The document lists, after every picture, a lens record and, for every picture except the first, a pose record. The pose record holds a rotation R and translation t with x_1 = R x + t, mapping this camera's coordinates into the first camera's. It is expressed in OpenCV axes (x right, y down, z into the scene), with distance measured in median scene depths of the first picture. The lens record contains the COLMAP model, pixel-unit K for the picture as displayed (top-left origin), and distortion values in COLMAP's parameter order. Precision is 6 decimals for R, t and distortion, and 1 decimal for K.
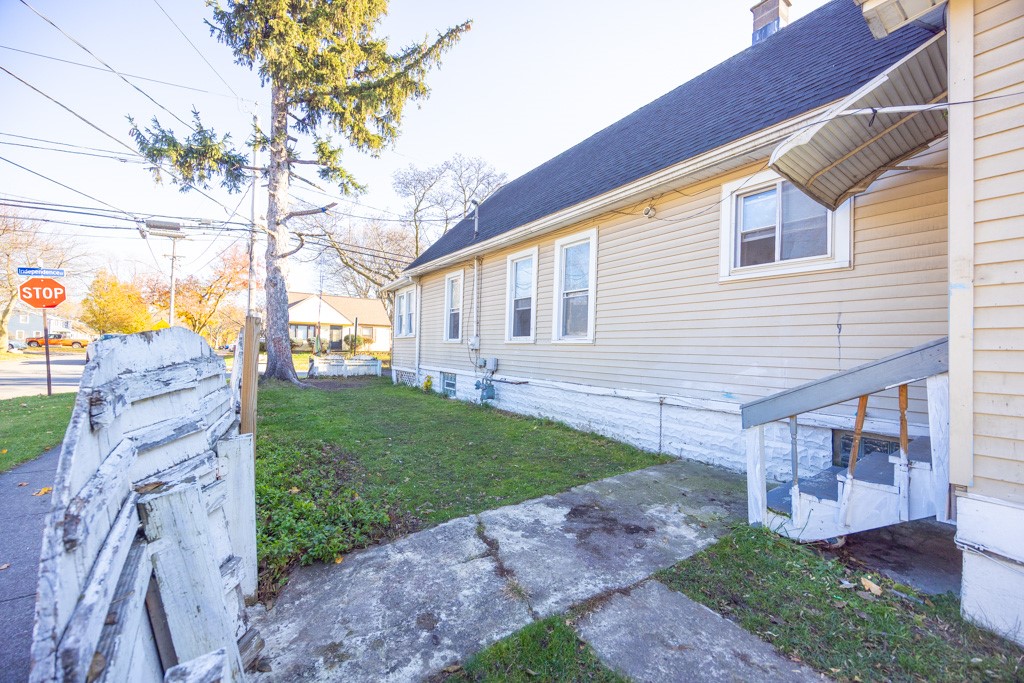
lens RADIAL K [[391.0, 0, 512.0], [0, 391.0, 341.5], [0, 0, 1]] dist [0.008997, 0.000142]
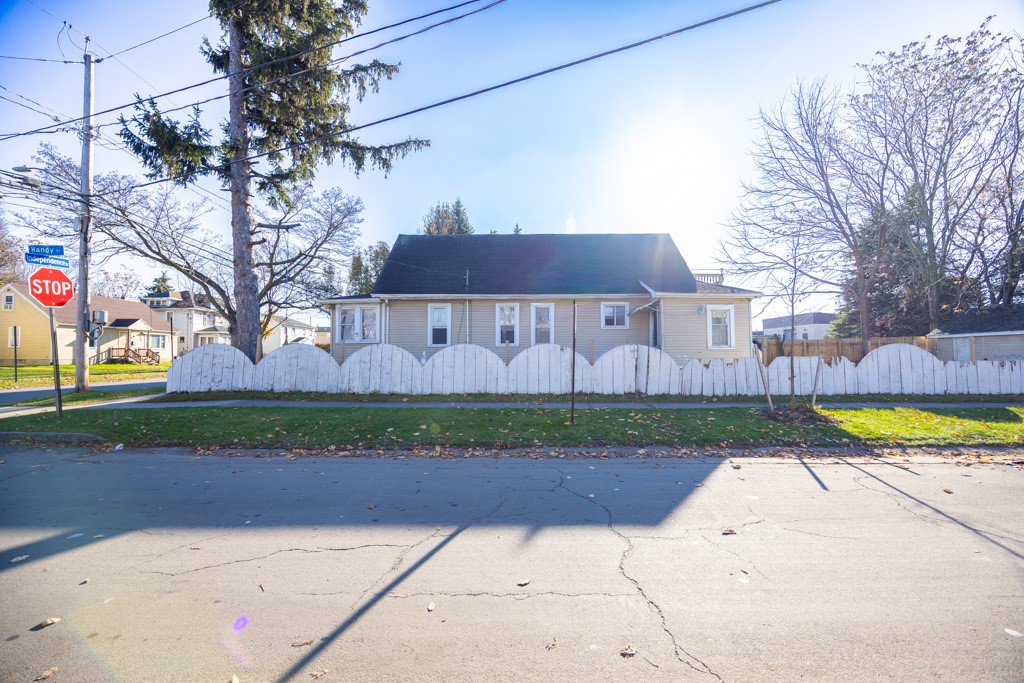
lens RADIAL K [[391.0, 0, 512.0], [0, 391.0, 341.5], [0, 0, 1]] dist [0.008997, 0.000142]
pose [[0.598312, 0.004541, 0.801250, -1.276391], [0.001483, 0.999976, -0.006775, -0.006943], [-0.801262, 0.005241, 0.598291, -0.219606]]
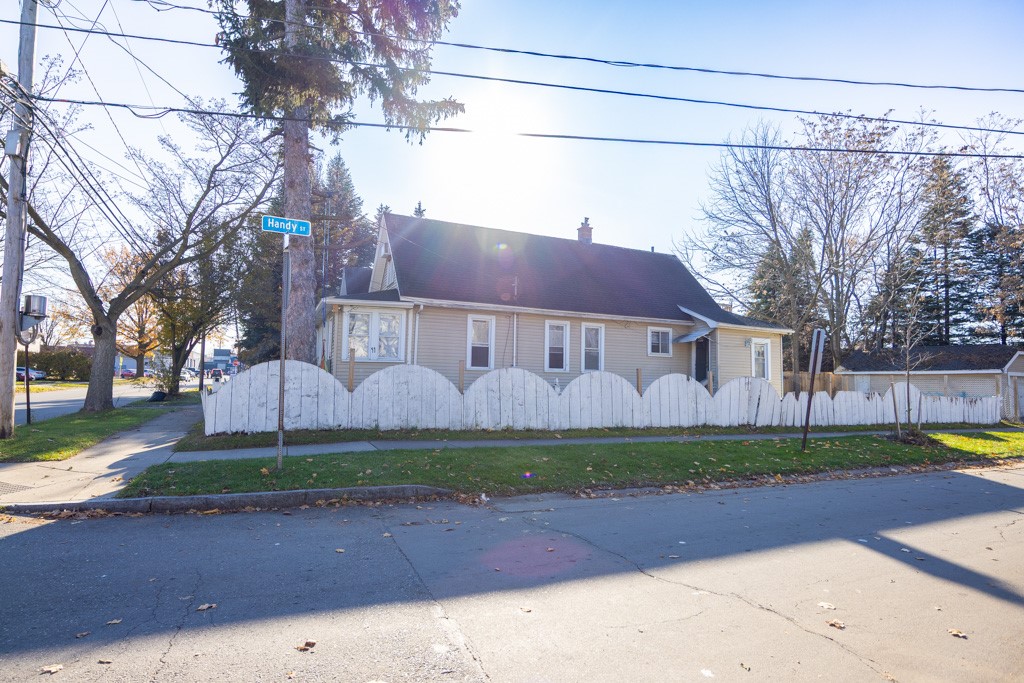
lens RADIAL K [[550.4, 0, 512.0], [0, 550.4, 341.5], [0, 0, 1]] dist [0.019093, -0.000179]
pose [[0.198022, 0.052073, 0.978813, -1.892753], [-0.032070, 0.998397, -0.046627, -0.010307], [-0.979673, -0.022157, 0.199375, 0.542322]]
